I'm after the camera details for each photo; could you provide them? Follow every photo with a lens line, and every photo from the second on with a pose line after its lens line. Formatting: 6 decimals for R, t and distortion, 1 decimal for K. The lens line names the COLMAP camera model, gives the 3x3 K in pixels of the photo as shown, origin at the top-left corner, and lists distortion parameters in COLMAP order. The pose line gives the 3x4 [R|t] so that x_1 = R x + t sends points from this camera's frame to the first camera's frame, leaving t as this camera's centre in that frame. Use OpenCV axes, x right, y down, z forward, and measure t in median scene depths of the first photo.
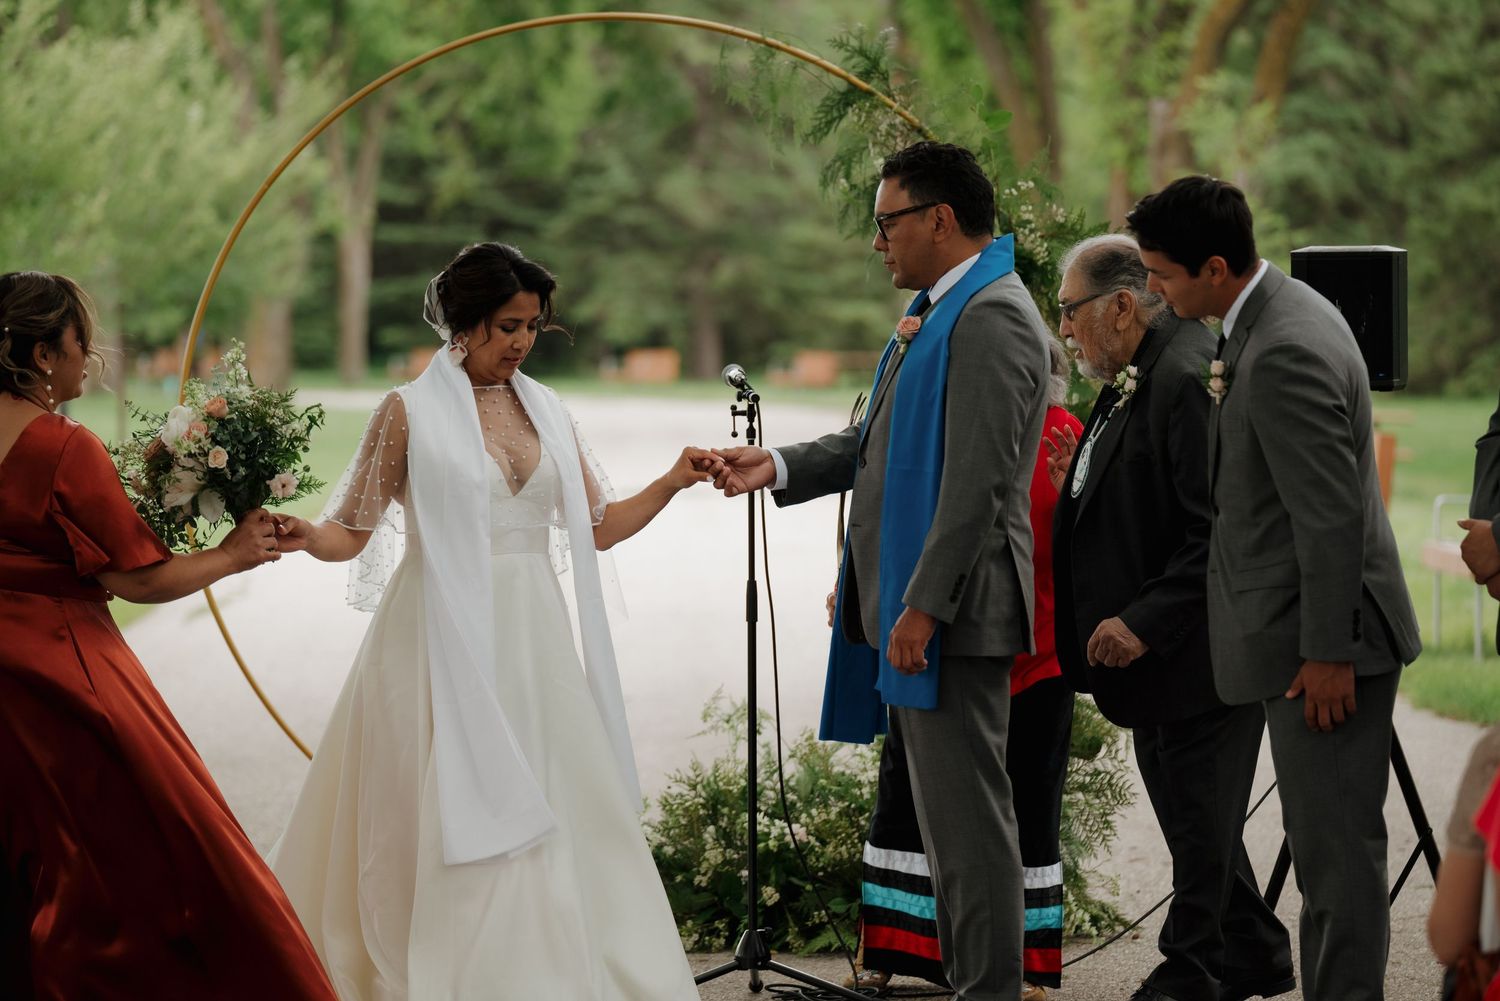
lens RADIAL K [[7172.3, 0, 741.7], [0, 7172.3, 500.1], [0, 0, 1]] dist [-0.101195, 0.000000]
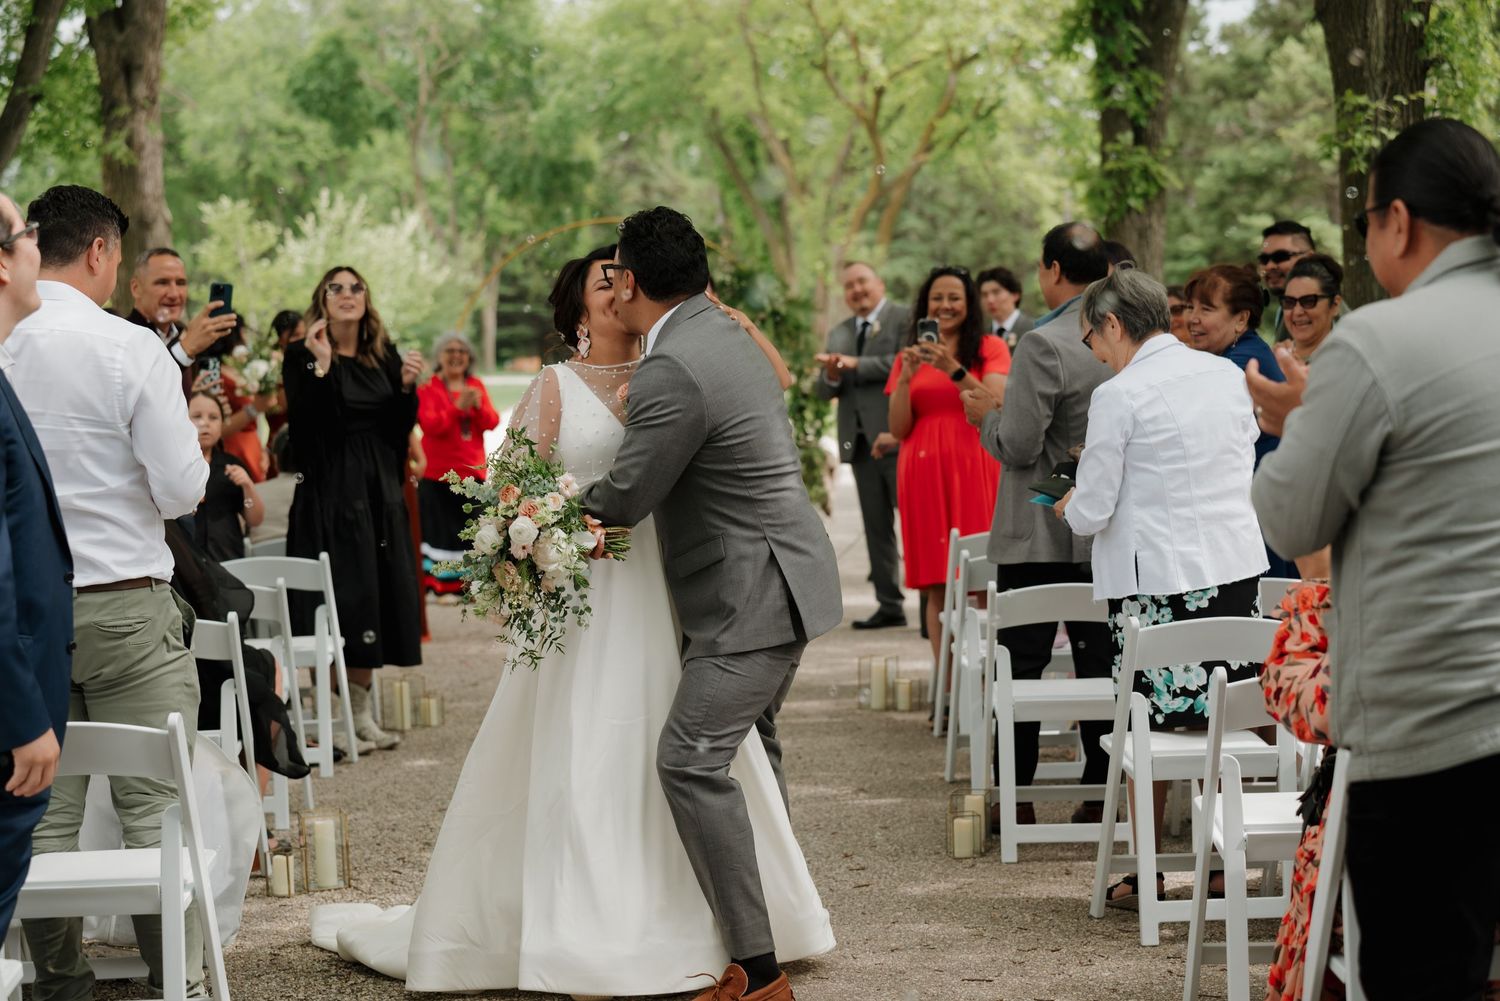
lens RADIAL K [[3172.2, 0, 700.6], [0, 3172.2, 460.0], [0, 0, 1]] dist [-0.004105, 0.000000]
pose [[0.999746, -0.018307, 0.013139, -0.001200], [0.018152, 0.999765, 0.011811, 0.001721], [-0.013352, -0.011570, 0.999844, -0.044862]]
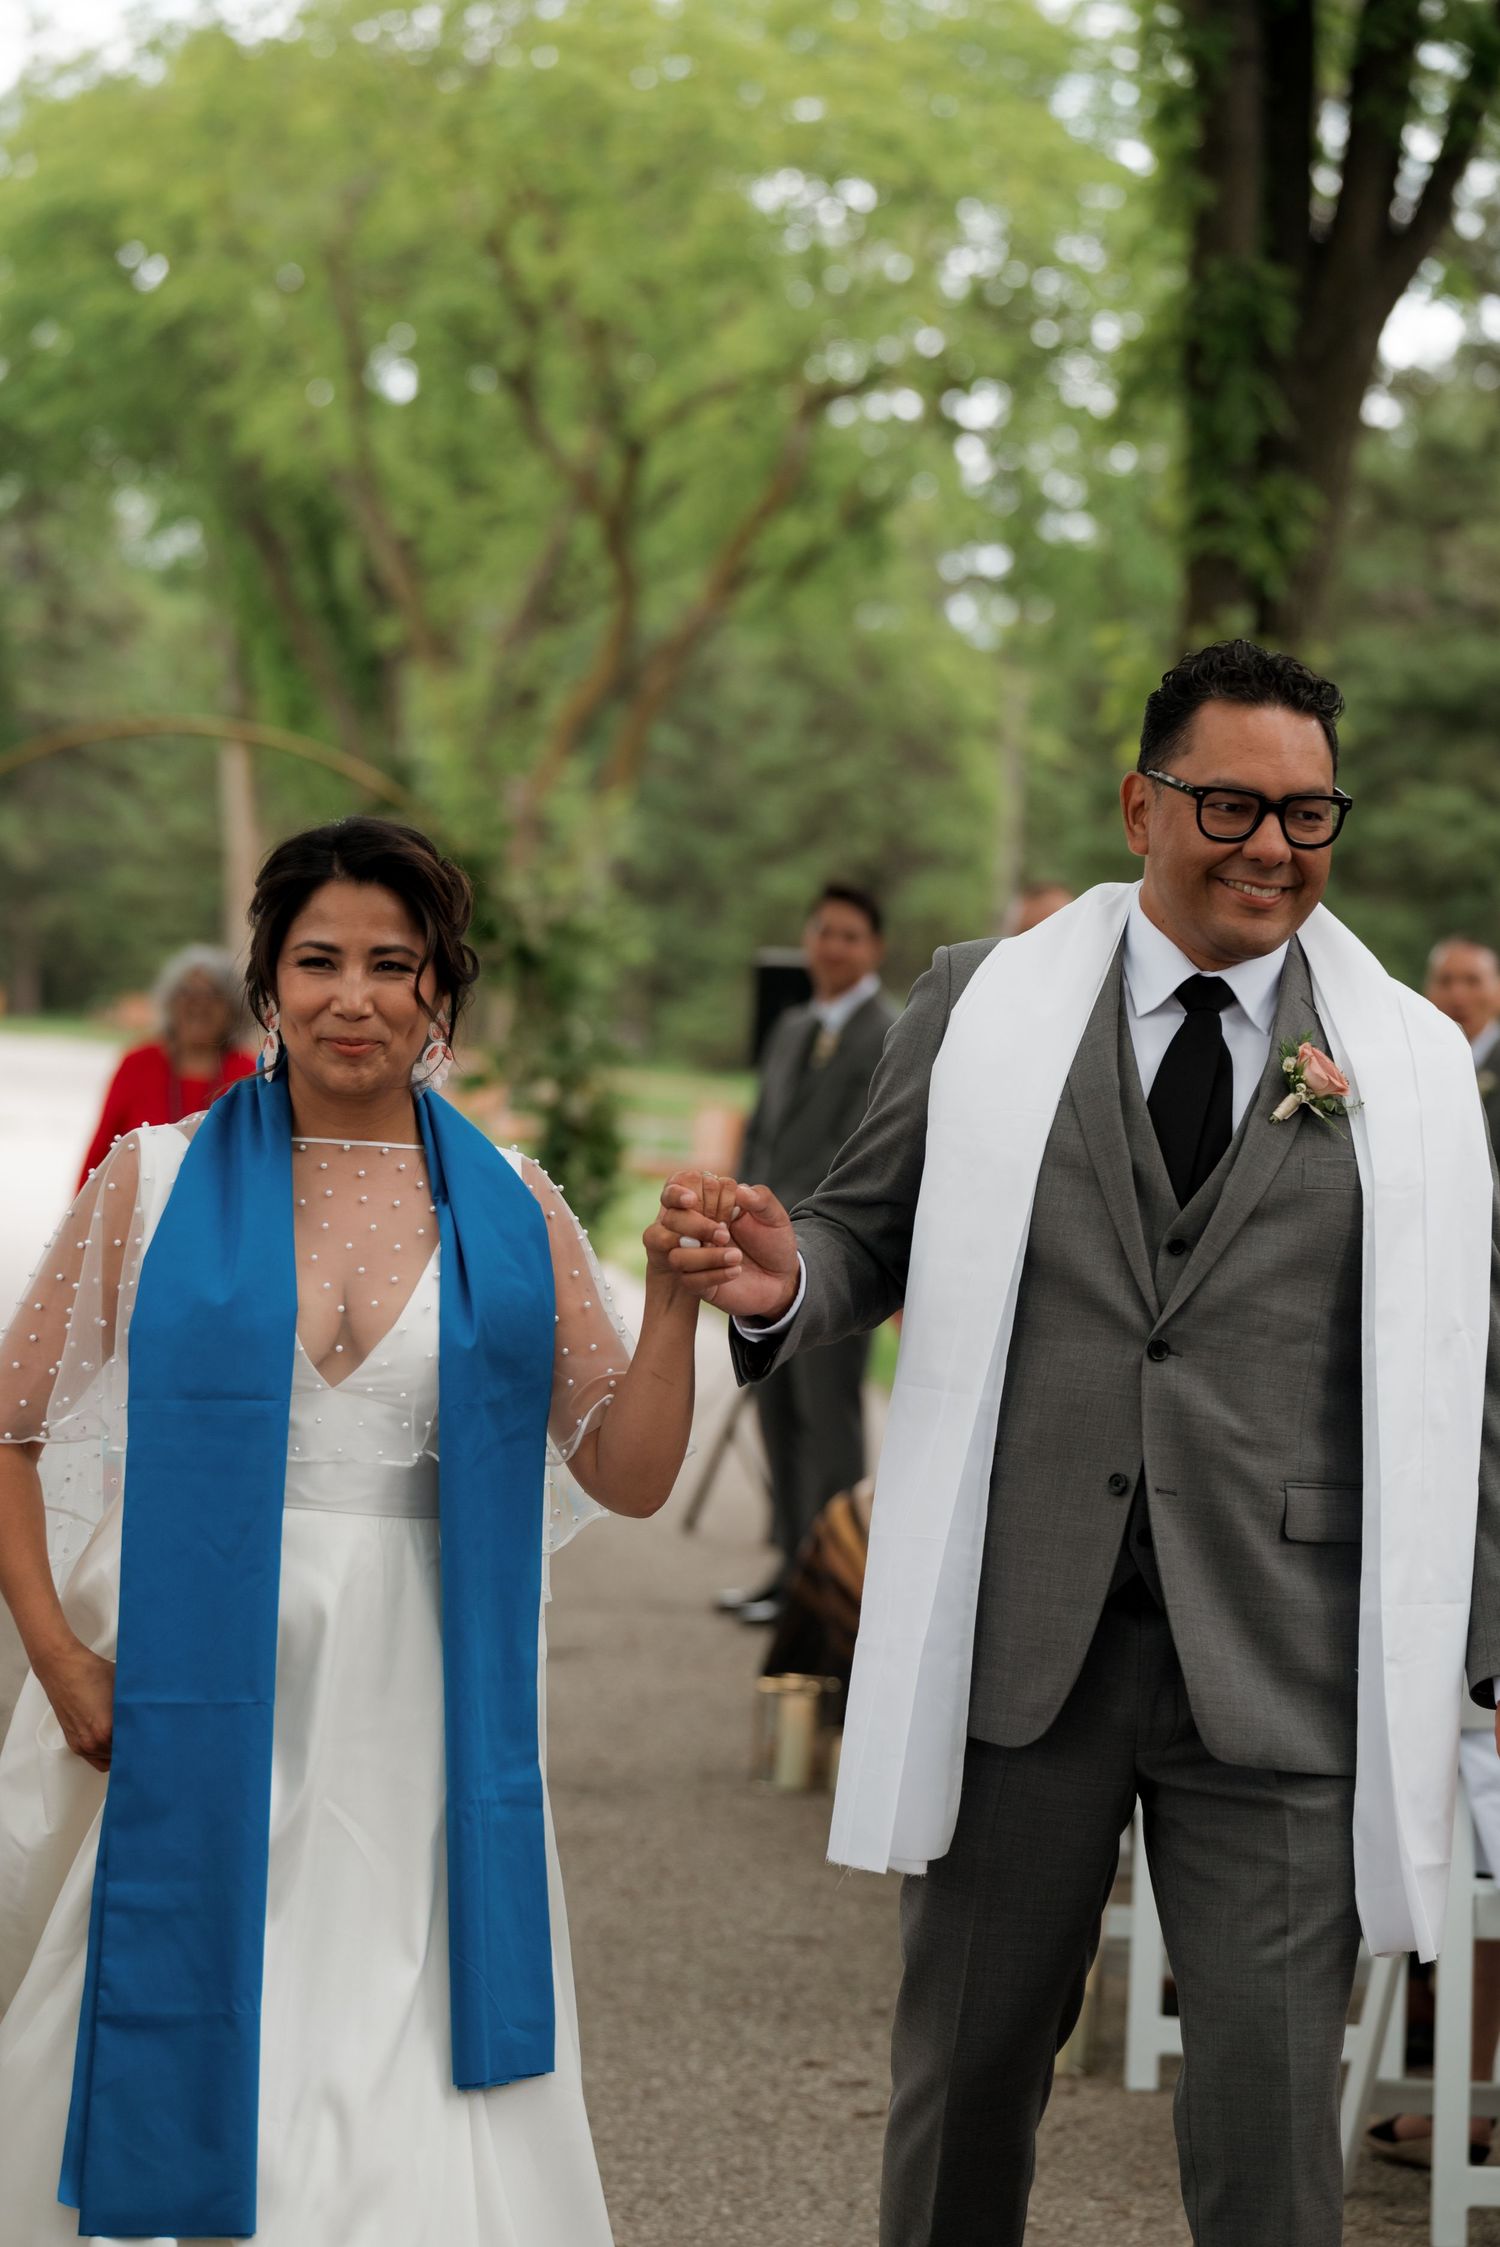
lens RADIAL K [[7247.2, 0, 747.1], [0, 7247.2, 1125.2], [0, 0, 1]] dist [0.076934, 0.000000]
pose [[0.993342, 0.055755, 0.100809, -0.015185], [-0.055254, 0.998442, -0.007755, 0.001067], [-0.101085, 0.002133, 0.994876, -0.073874]]
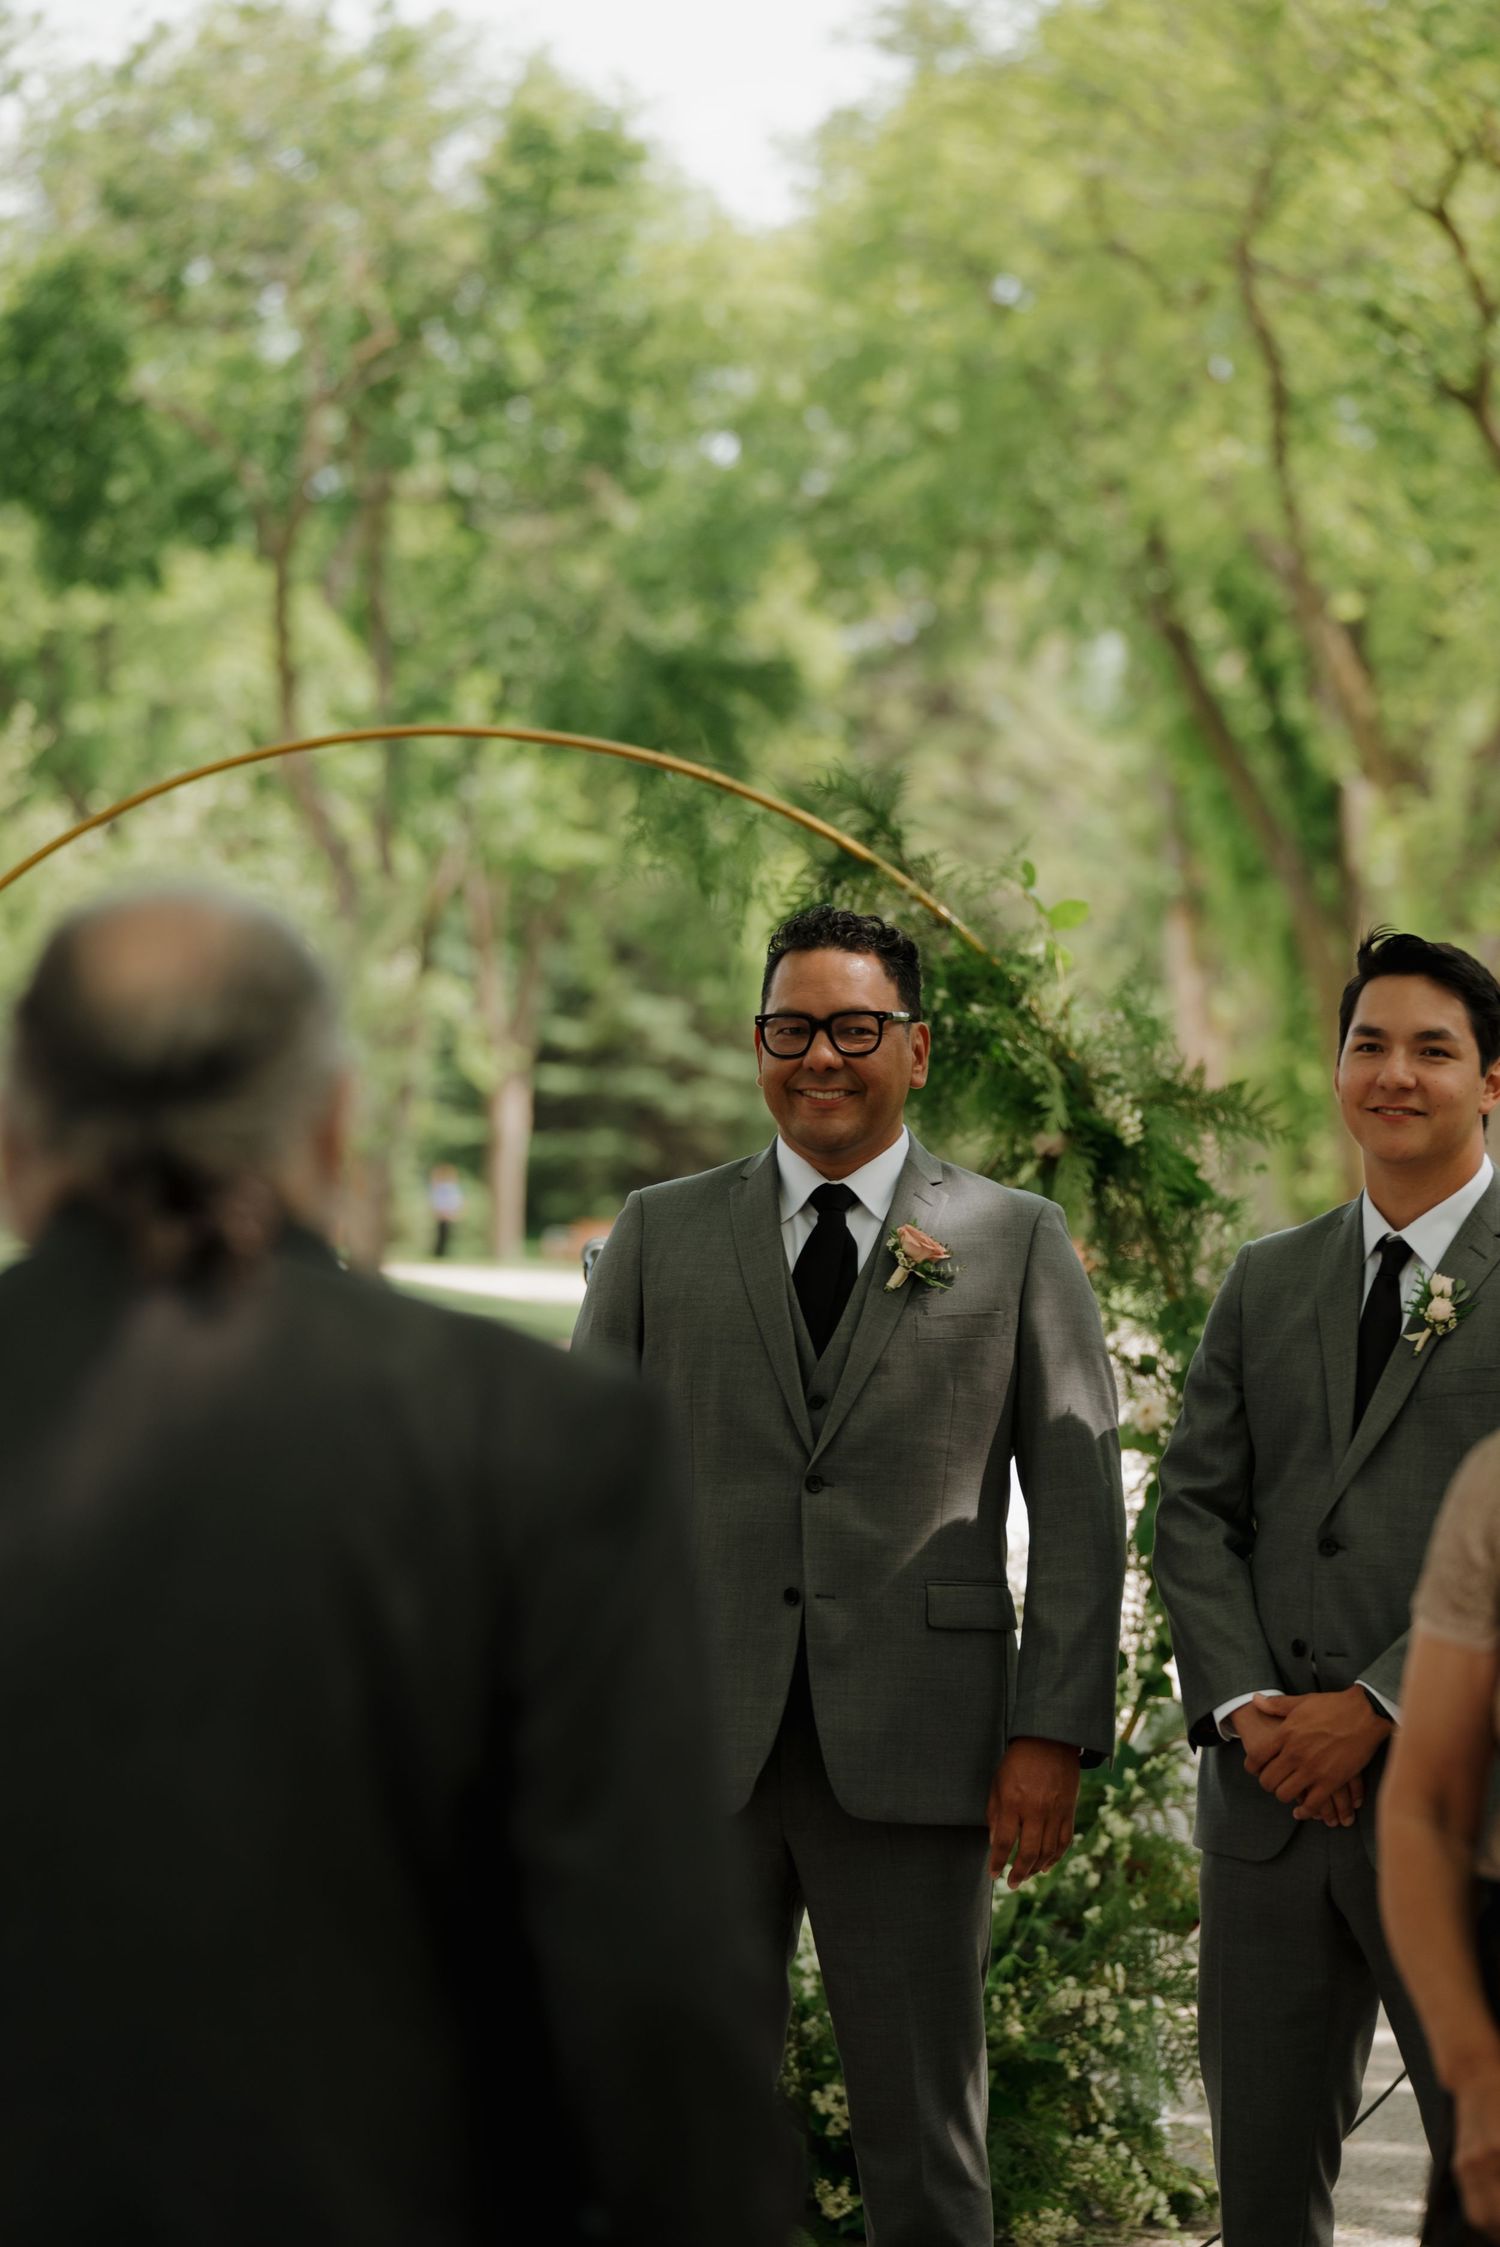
lens RADIAL K [[8645.3, 0, 758.2], [0, 8645.3, 1122.3], [0, 0, 1]] dist [0.035273, 0.000000]
pose [[0.999035, 0.031460, -0.030641, 0.010930], [-0.032472, 0.998924, -0.033115, -0.002931], [0.029566, 0.034078, 0.998982, 0.081770]]
